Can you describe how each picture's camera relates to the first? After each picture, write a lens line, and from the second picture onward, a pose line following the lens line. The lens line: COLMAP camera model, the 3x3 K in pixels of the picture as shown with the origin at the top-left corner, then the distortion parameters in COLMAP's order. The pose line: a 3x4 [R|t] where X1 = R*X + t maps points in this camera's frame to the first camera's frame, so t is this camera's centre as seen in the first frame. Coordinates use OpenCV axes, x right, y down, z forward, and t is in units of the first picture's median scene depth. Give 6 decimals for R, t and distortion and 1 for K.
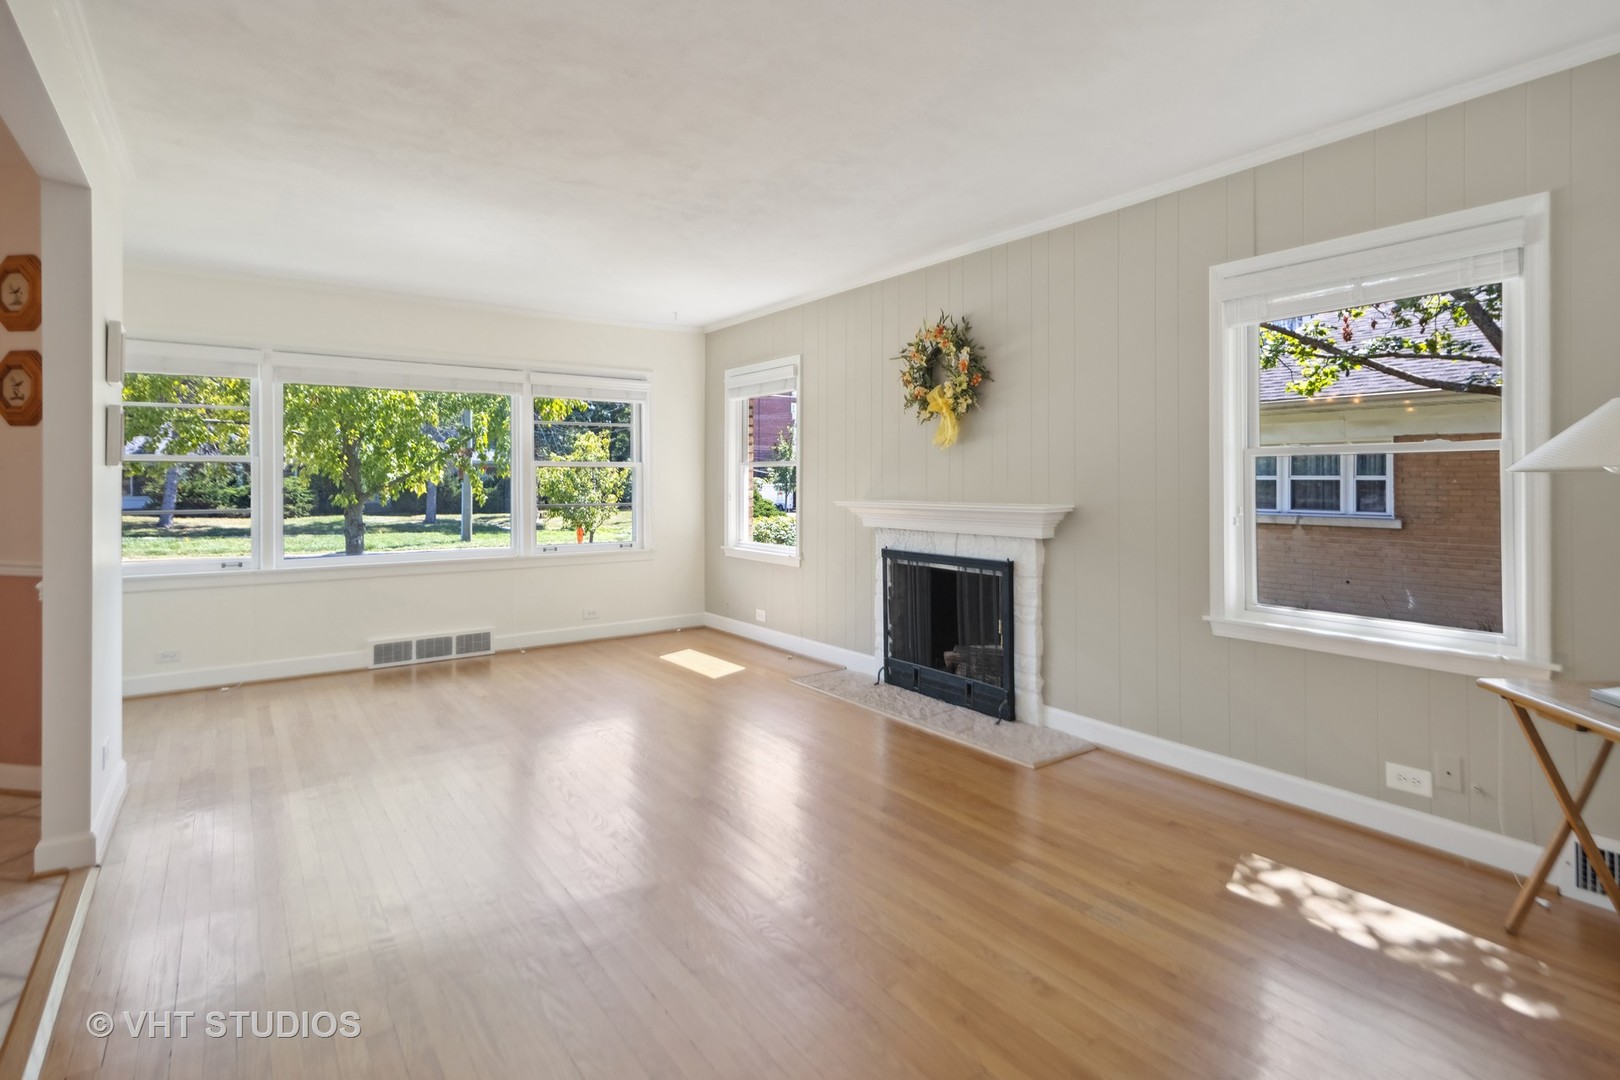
lens RADIAL K [[781.0, 0, 752.2], [0, 781.0, 487.0], [0, 0, 1]] dist [0.000466, -0.000196]
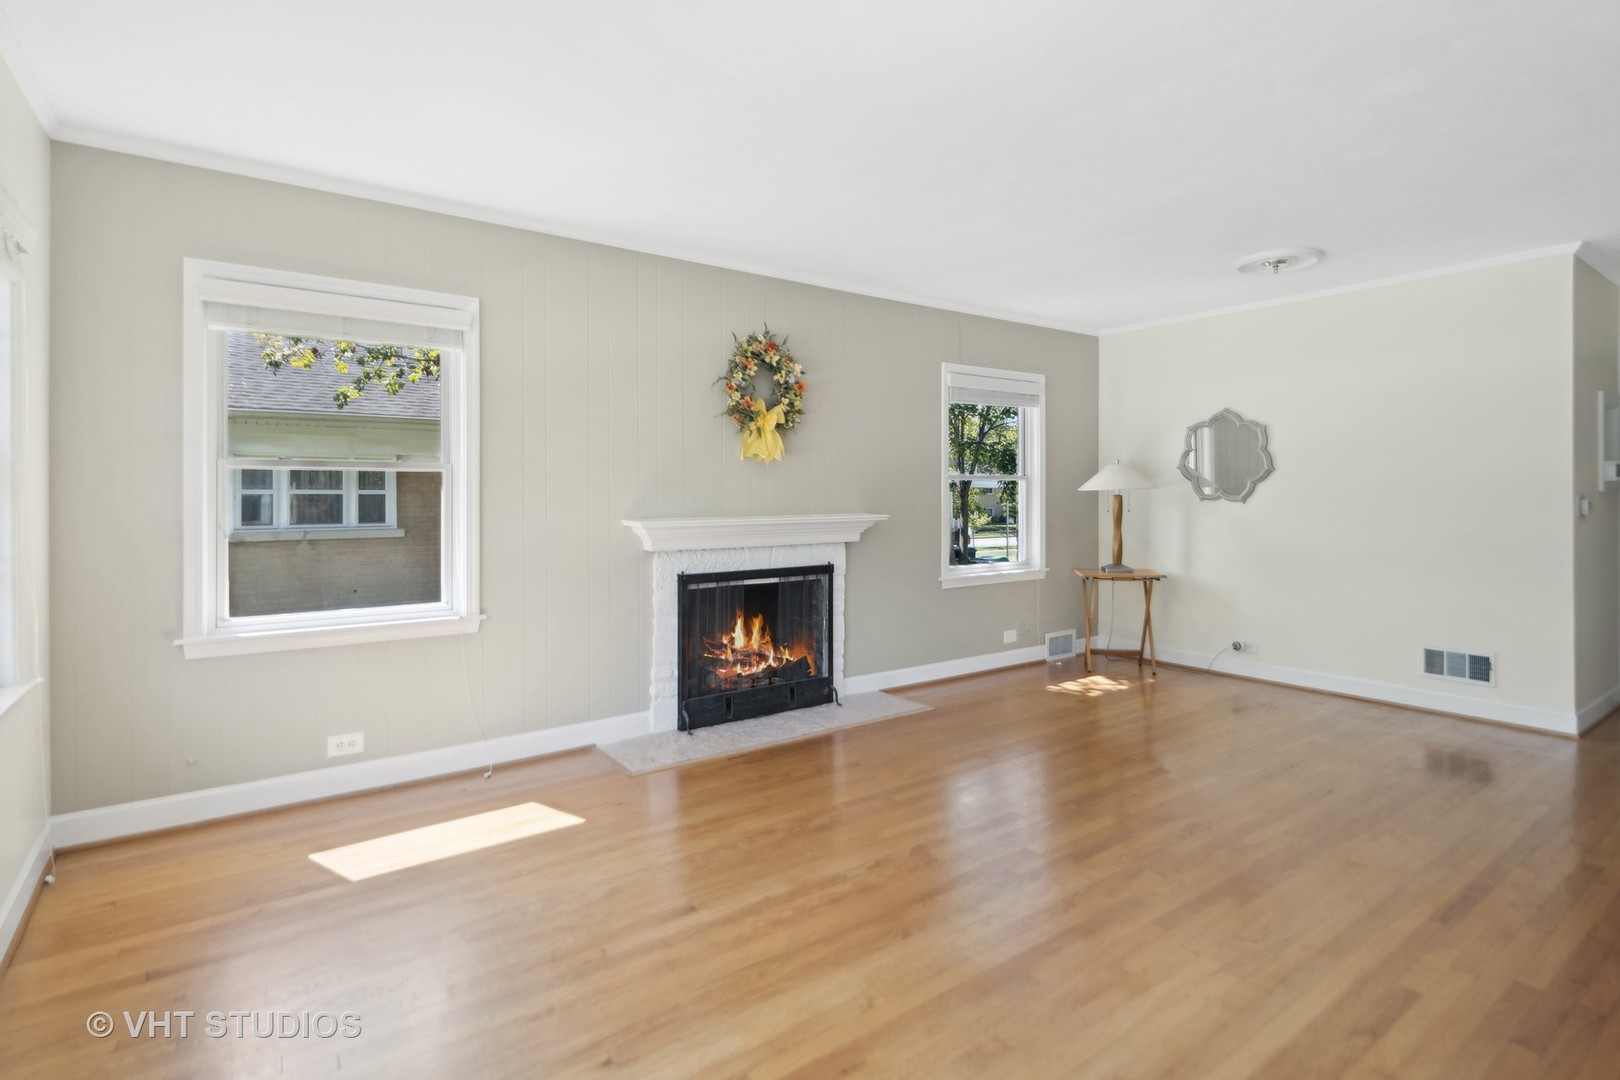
lens RADIAL K [[792.9, 0, 812.2], [0, 792.9, 494.7], [0, 0, 1]] dist [-0.002097, -0.000732]
pose [[-0.028874, -0.001771, 0.999581, -0.767865], [0.010761, 0.999940, 0.002083, -0.009490], [-0.999525, 0.010817, -0.028853, 0.964096]]
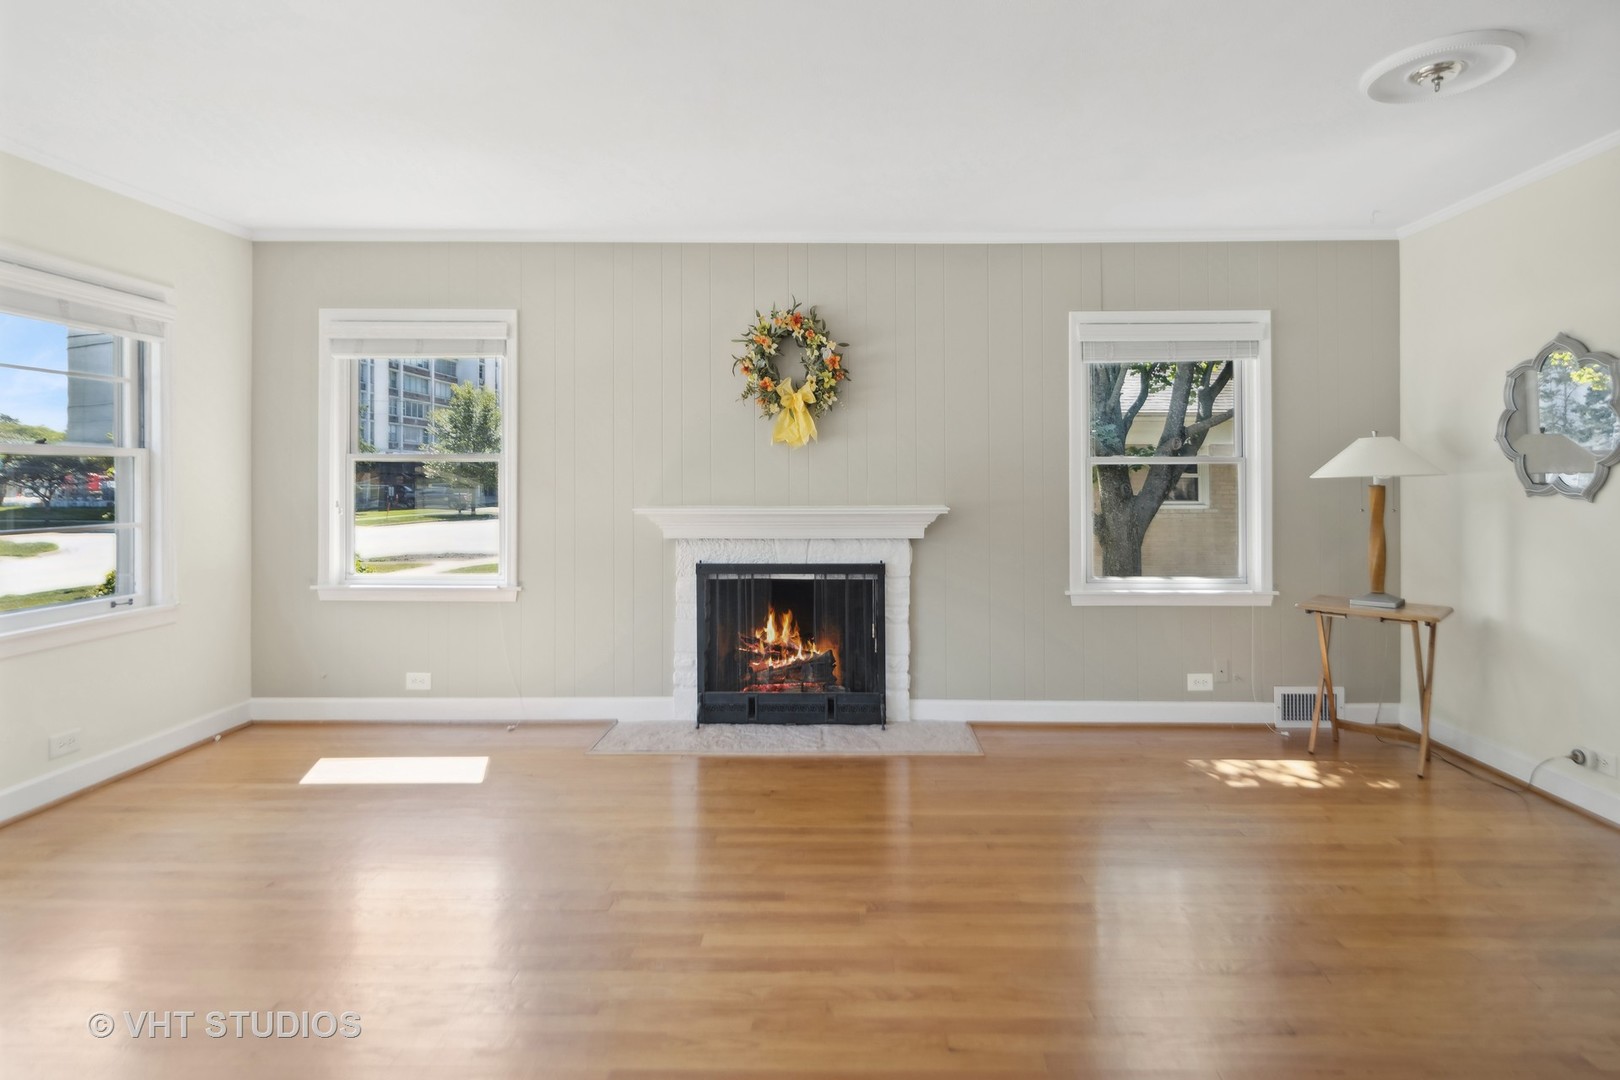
lens RADIAL K [[822.6, 0, 848.3], [0, 822.6, 476.5], [0, 0, 1]] dist [-0.002278, -0.001041]
pose [[0.568440, 0.005398, 0.822707, -0.510268], [0.006288, 0.999921, -0.010906, -0.004084], [-0.822701, 0.011373, 0.568361, 0.398621]]
